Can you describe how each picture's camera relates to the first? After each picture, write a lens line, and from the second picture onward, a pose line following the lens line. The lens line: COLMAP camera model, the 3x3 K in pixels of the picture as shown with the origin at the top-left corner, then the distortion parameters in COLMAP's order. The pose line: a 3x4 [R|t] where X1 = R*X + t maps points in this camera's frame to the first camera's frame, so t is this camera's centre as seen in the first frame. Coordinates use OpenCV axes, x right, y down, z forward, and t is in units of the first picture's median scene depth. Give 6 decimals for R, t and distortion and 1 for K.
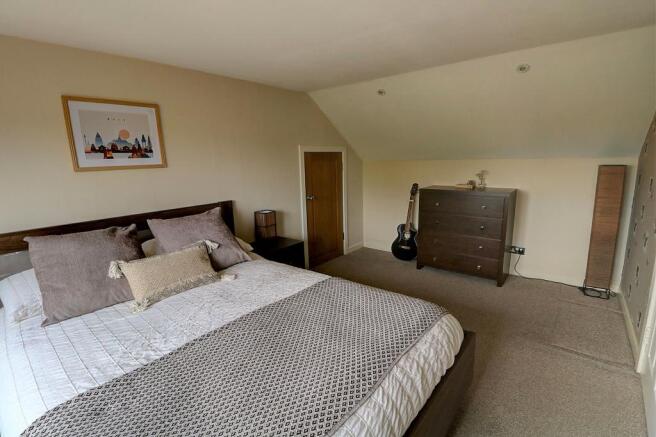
lens RADIAL K [[308.6, 0, 328.0], [0, 308.6, 218.5], [0, 0, 1]] dist [-0.006276, -0.000867]
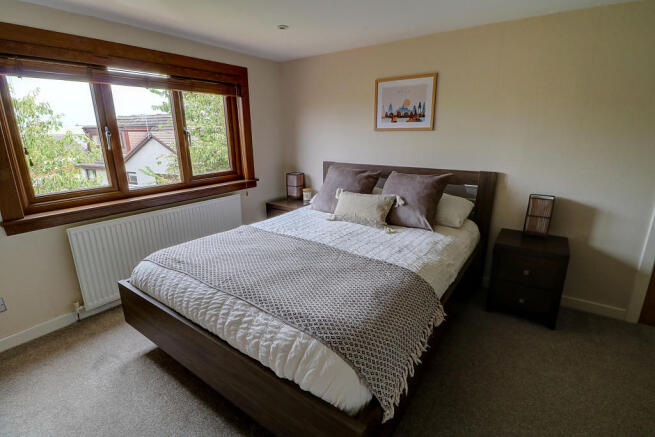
lens RADIAL K [[308.2, 0, 327.5], [0, 308.2, 218.5], [0, 0, 1]] dist [-0.006276, -0.000867]
pose [[0.062760, 0.302153, -0.951191, 0.686911], [-0.191896, 0.938940, 0.285600, -0.124805], [0.979407, 0.164605, 0.116910, 0.607869]]
